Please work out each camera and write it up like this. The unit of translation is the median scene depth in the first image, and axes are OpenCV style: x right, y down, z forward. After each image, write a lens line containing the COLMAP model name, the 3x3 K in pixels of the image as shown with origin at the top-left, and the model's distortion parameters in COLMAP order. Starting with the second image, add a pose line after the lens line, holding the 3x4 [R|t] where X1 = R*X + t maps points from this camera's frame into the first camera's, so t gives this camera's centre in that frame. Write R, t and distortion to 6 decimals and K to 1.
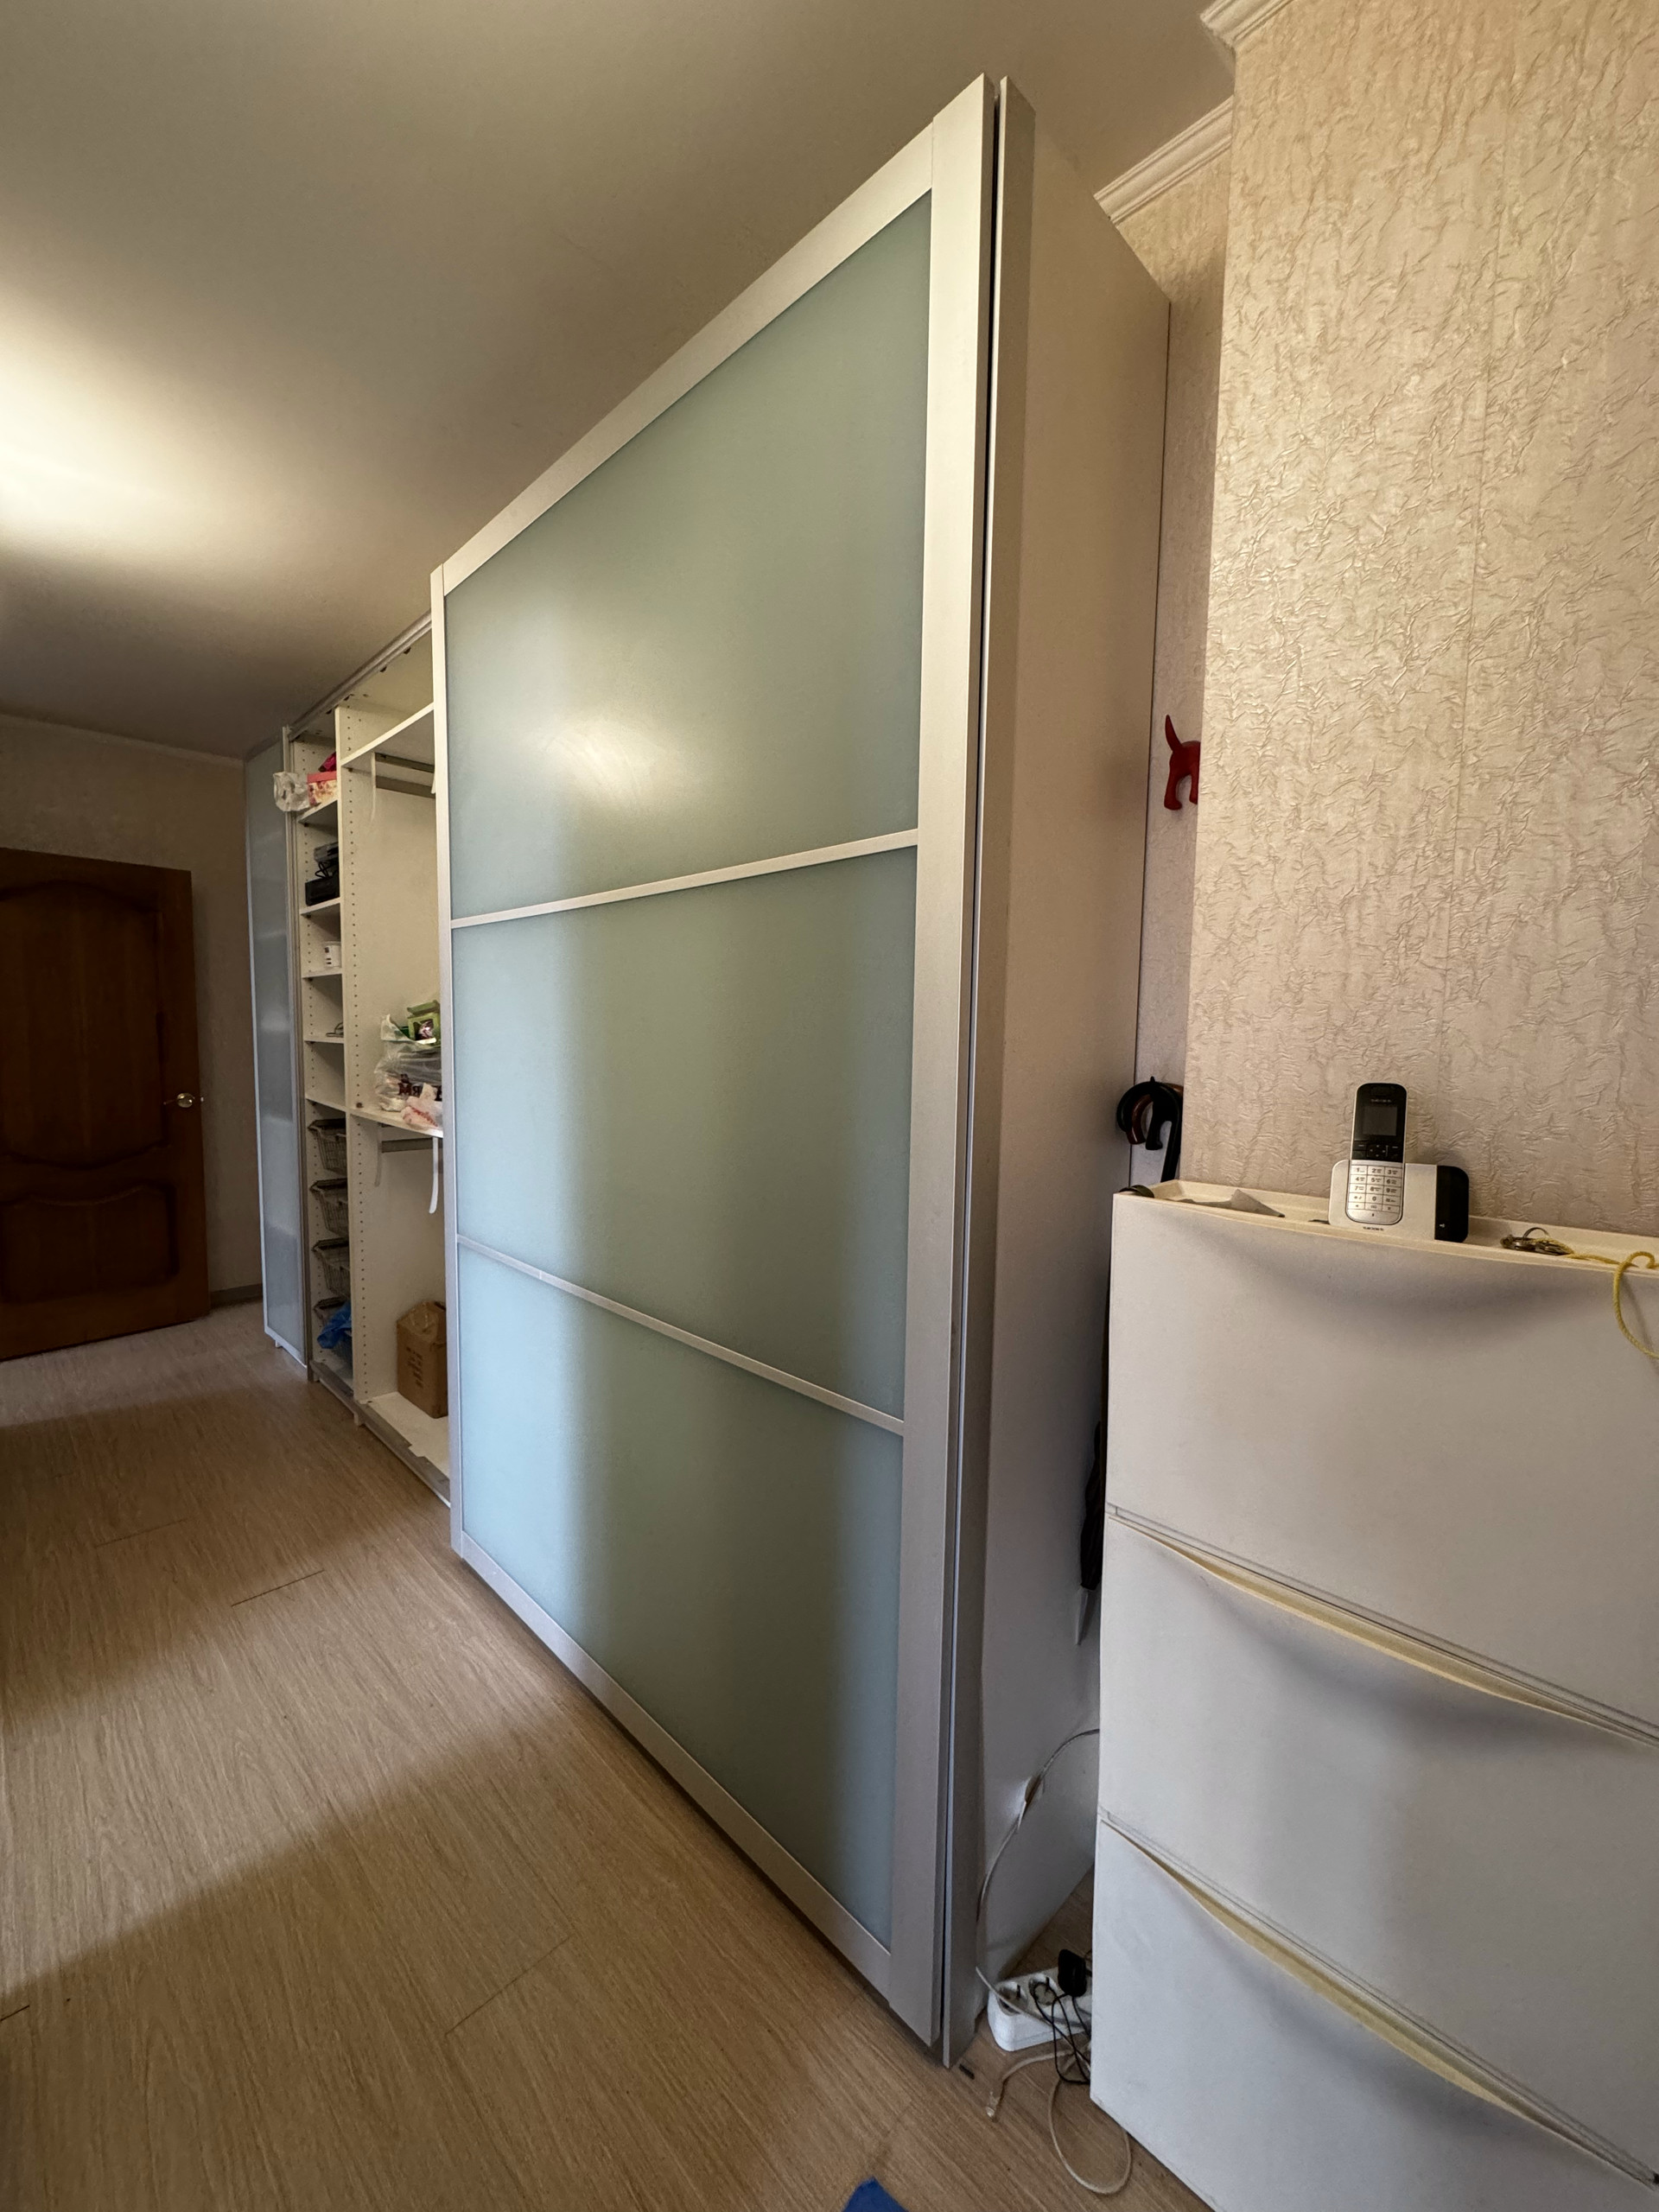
lens RADIAL K [[881.8, 0, 829.0], [0, 881.8, 1106.0], [0, 0, 1]] dist [-0.002614, -0.000096]
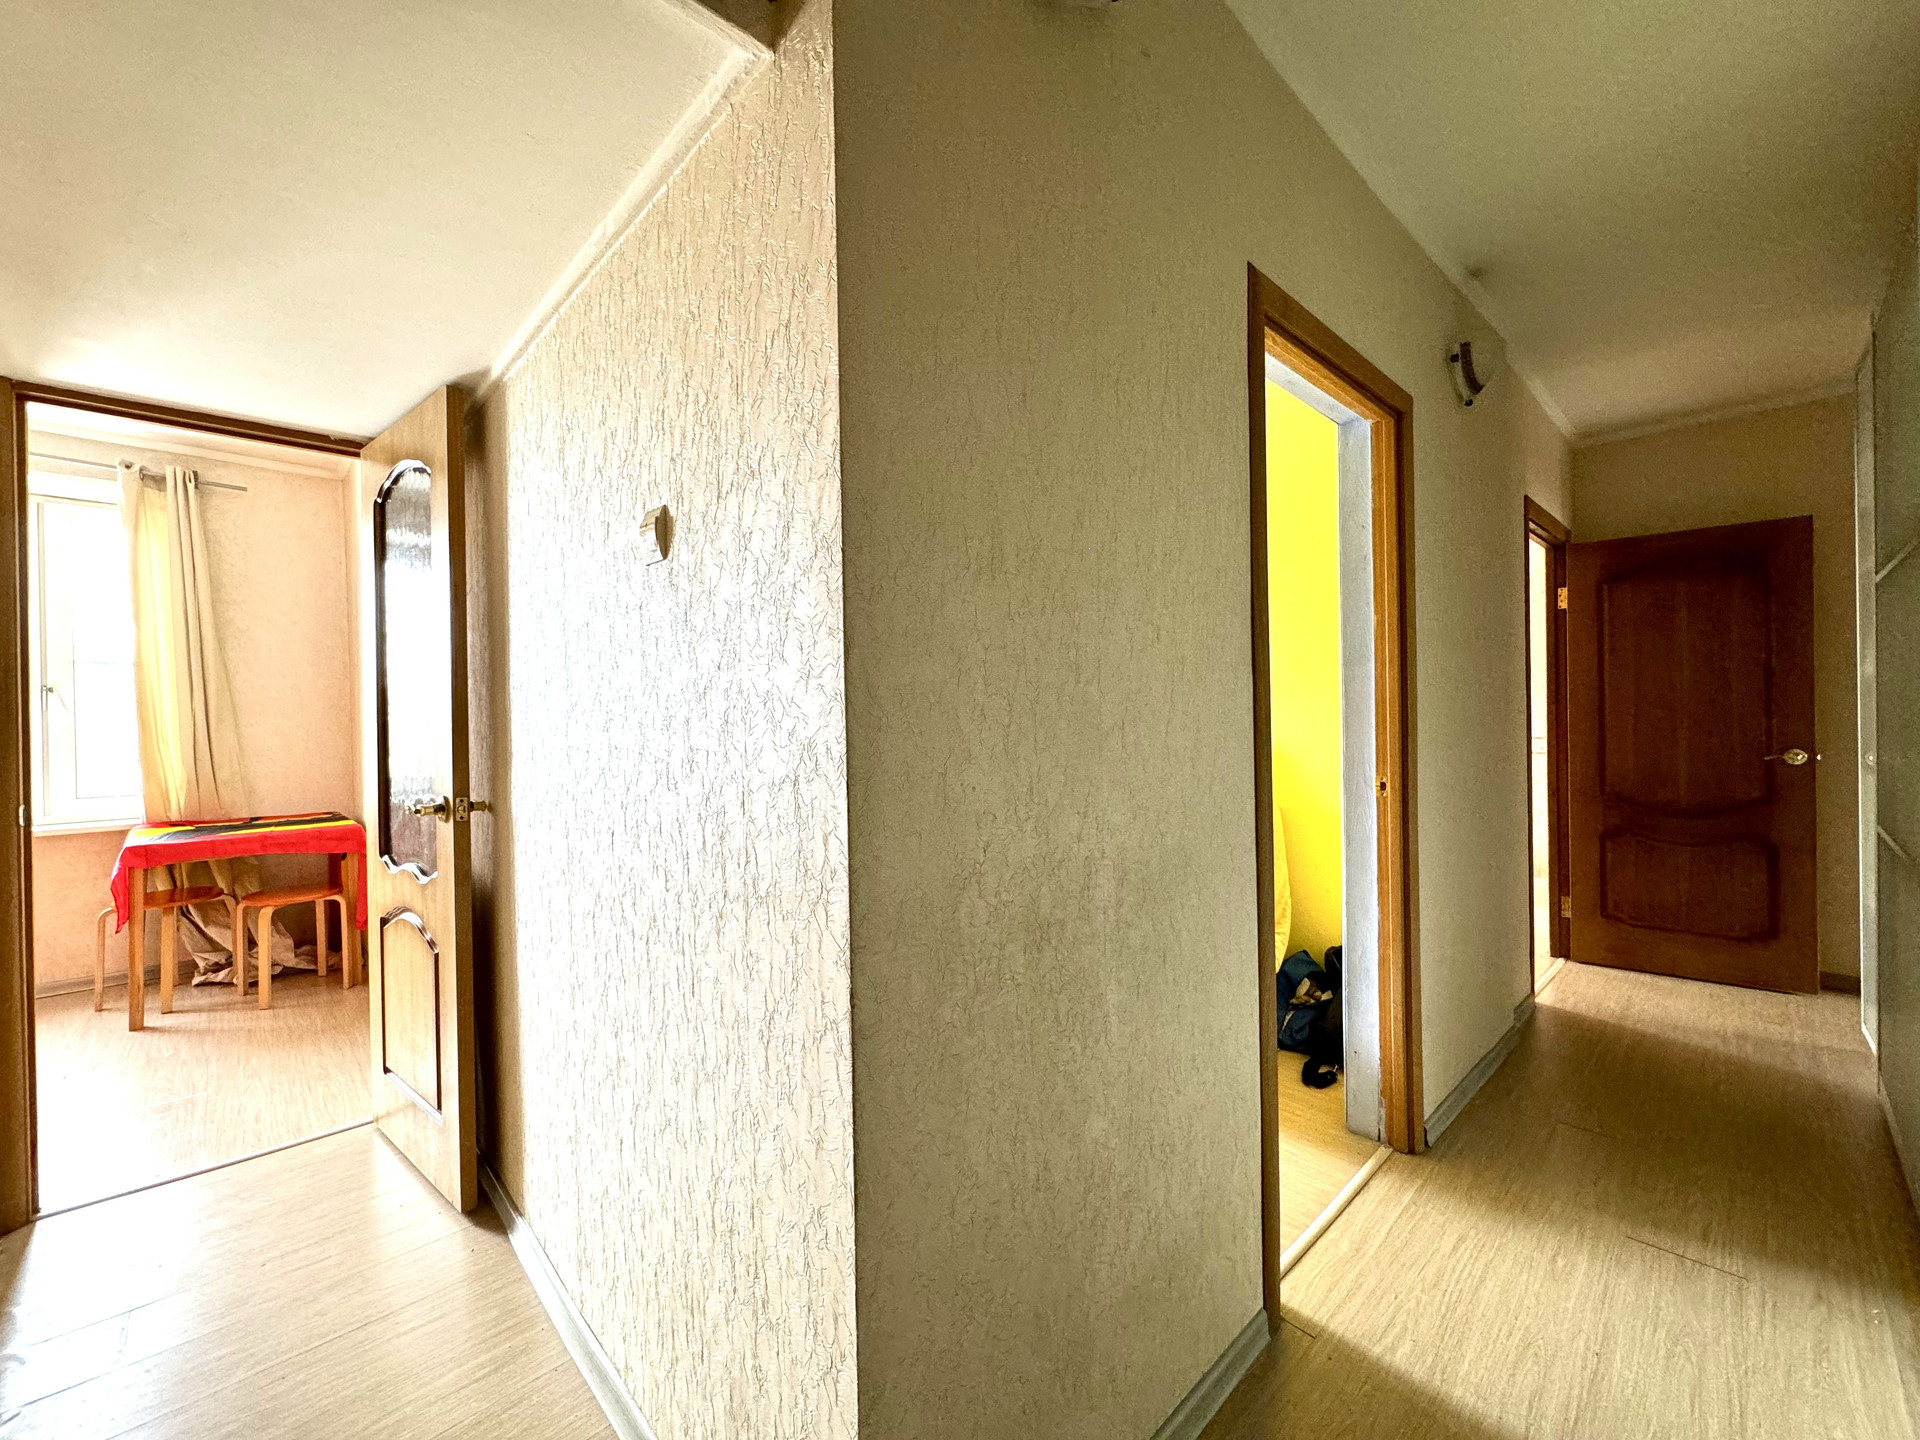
lens RADIAL K [[765.4, 0, 959.3], [0, 765.4, 719.7], [0, 0, 1]] dist [-0.002614, -0.000096]
pose [[-0.020140, -0.009572, -0.999751, 0.187445], [-0.067325, 0.997697, -0.008196, 0.035613], [0.997528, 0.067143, -0.020738, 0.199642]]
